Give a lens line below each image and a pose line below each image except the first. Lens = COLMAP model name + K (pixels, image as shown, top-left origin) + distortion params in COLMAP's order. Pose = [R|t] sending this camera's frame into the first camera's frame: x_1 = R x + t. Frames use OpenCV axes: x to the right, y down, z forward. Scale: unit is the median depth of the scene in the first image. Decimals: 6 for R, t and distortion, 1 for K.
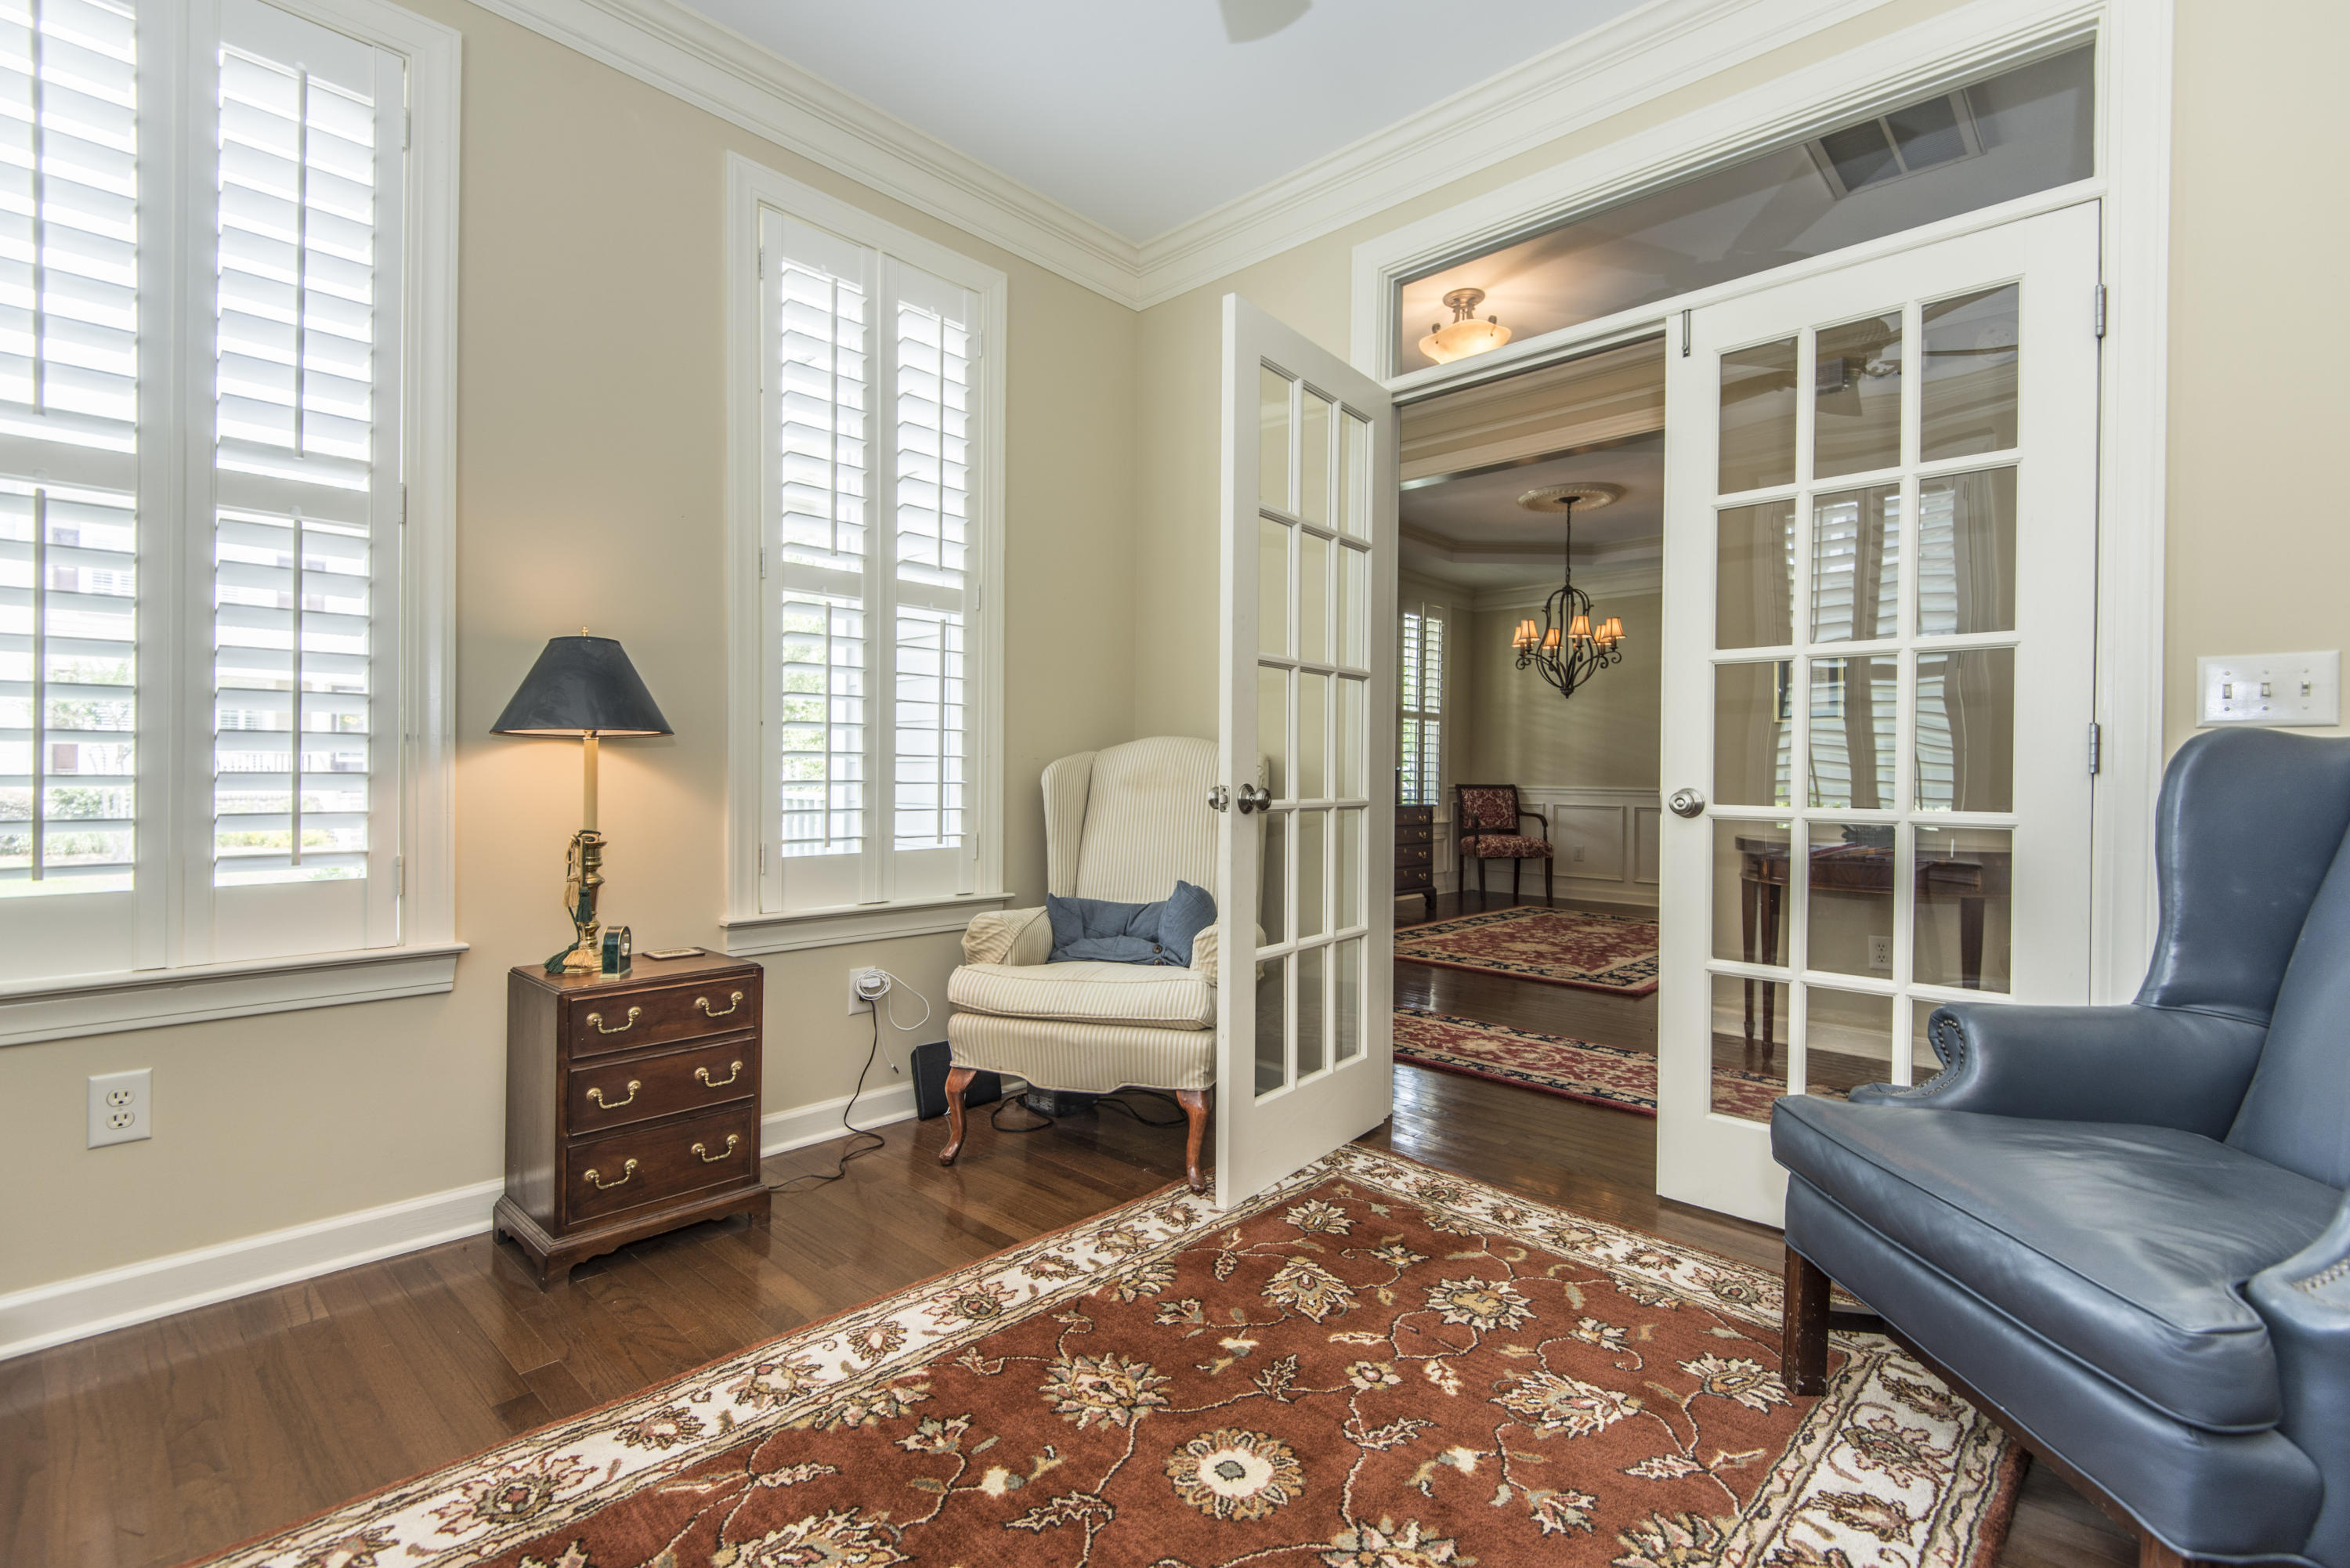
lens RADIAL K [[1058.3, 0, 1171.7], [0, 1058.3, 782.4], [0, 0, 1]] dist [0.028433, -0.015664]
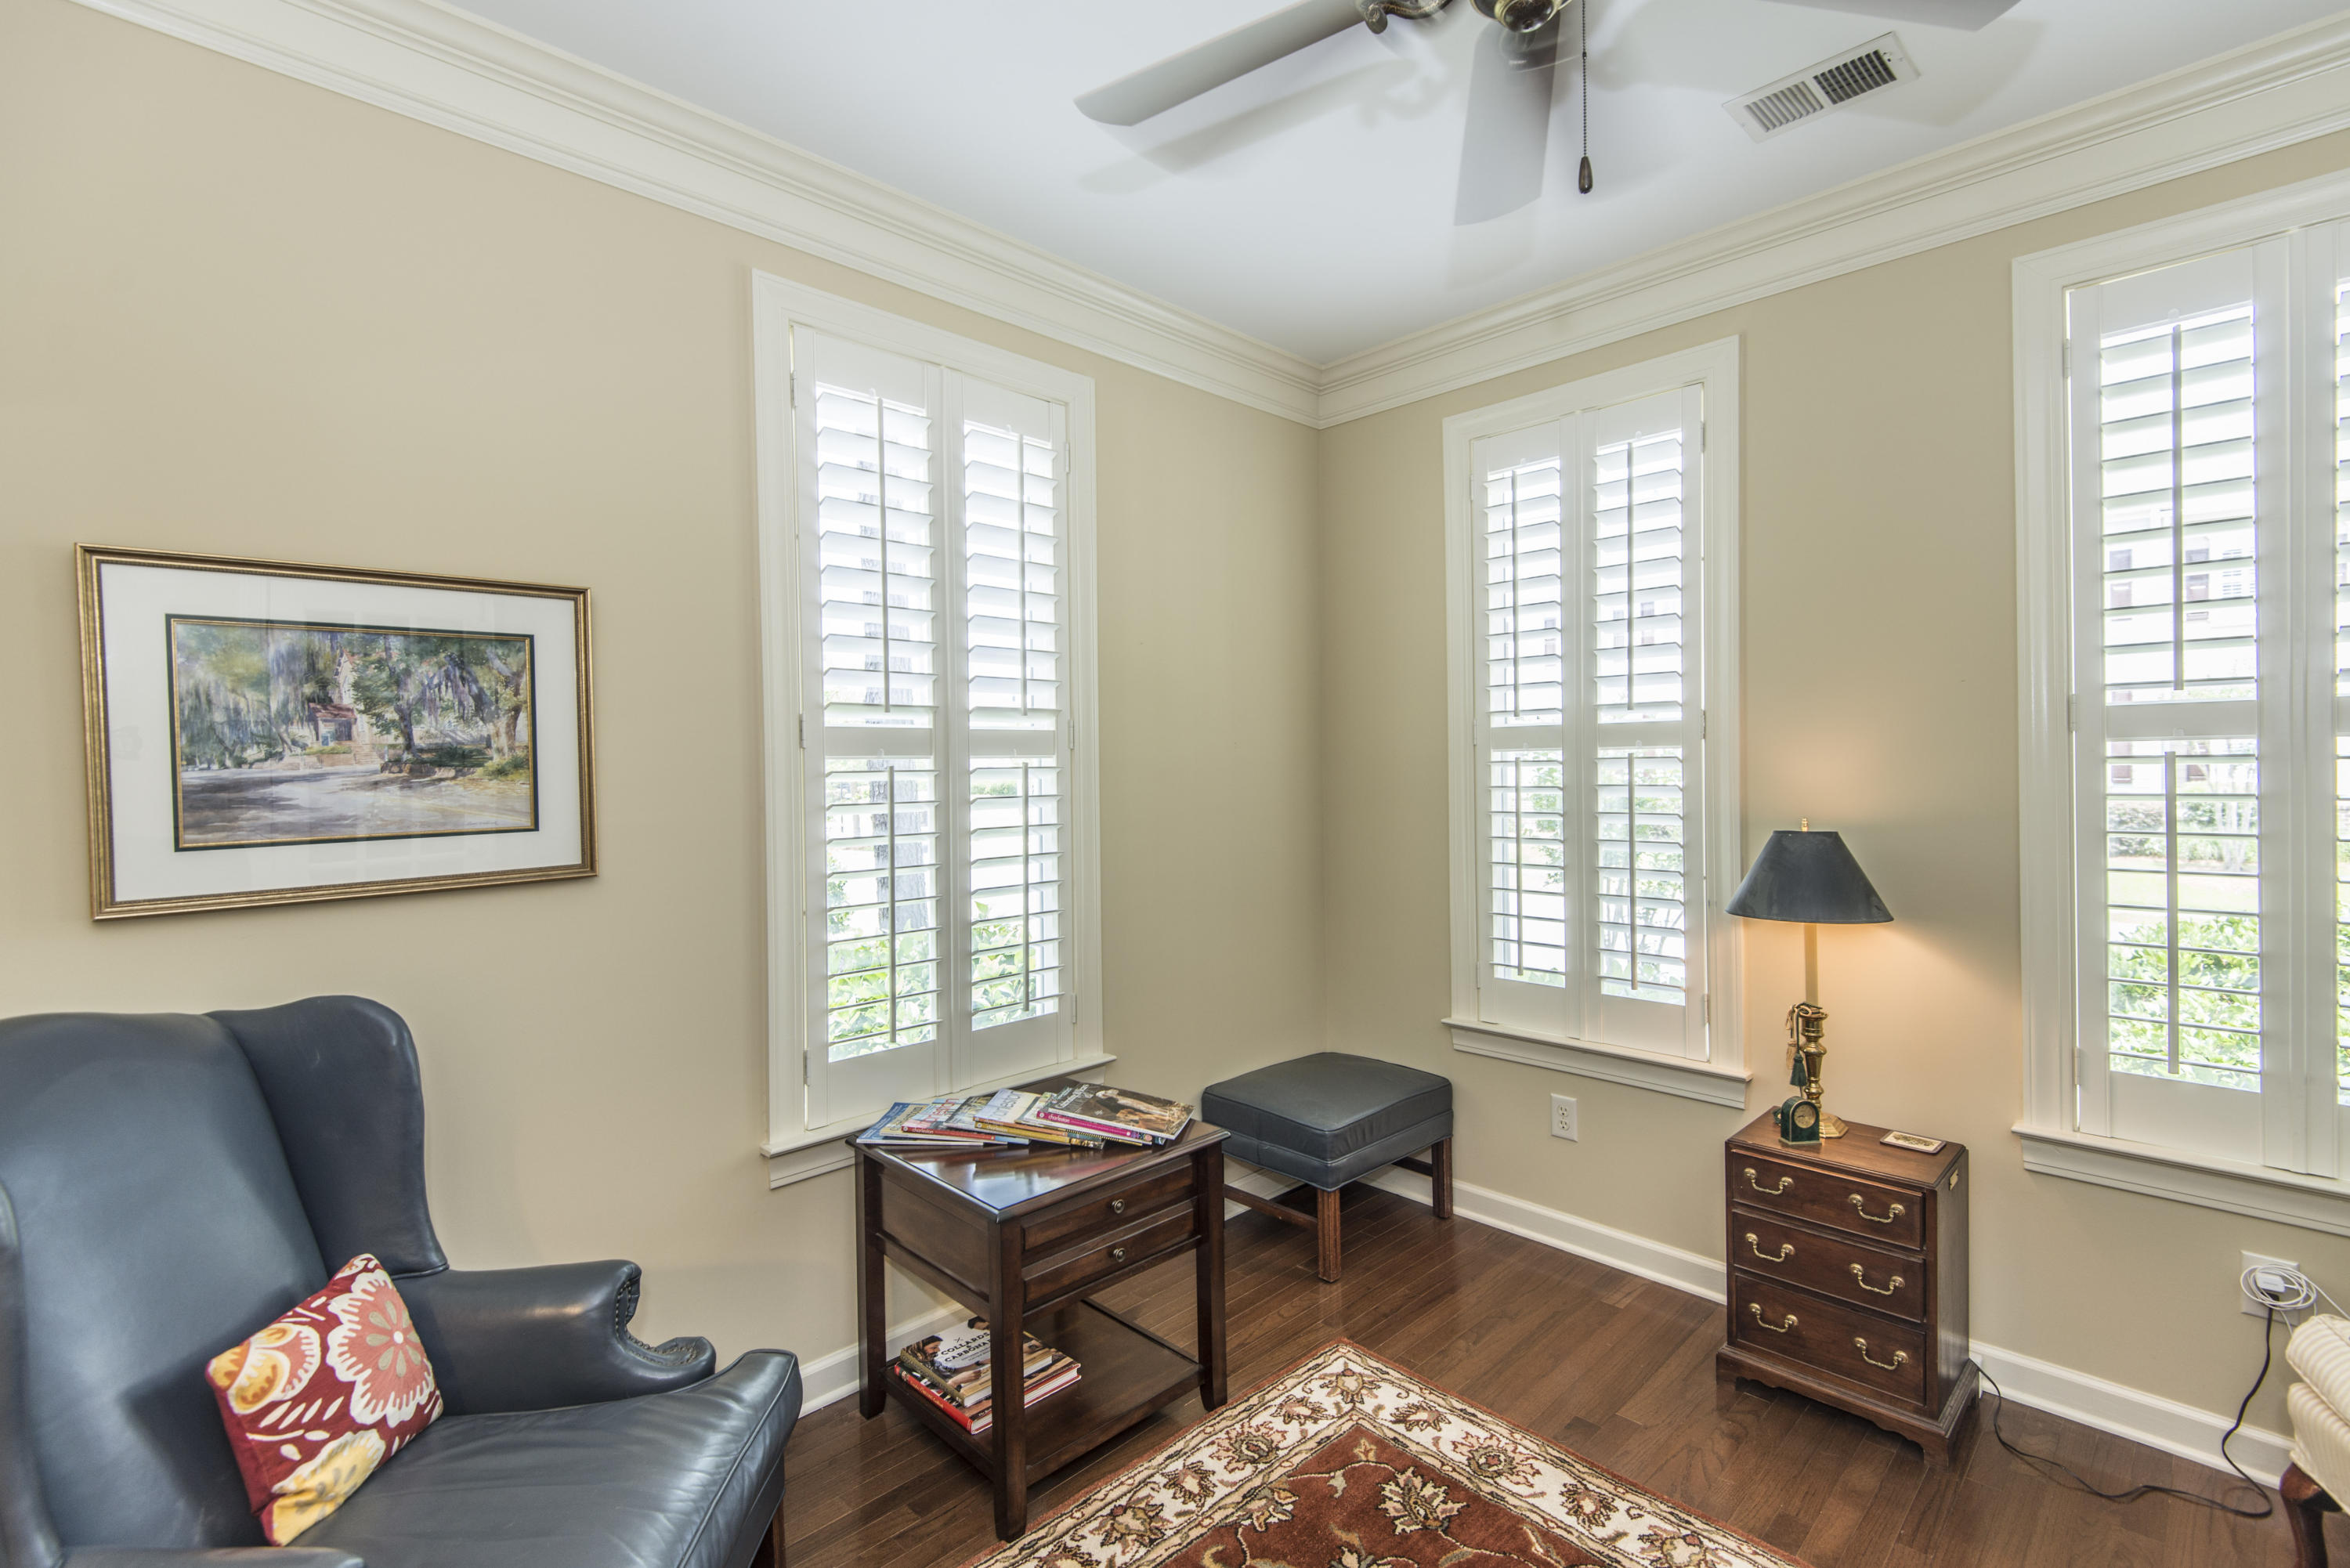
lens RADIAL K [[1058.3, 0, 1171.4], [0, 1058.3, 774.8], [0, 0, 1]] dist [0.028433, -0.015664]
pose [[-0.037450, 0.002279, -0.999296, 0.713636], [0.007175, 0.999972, 0.002012, -0.243477], [0.999273, -0.007094, -0.037465, 0.471549]]
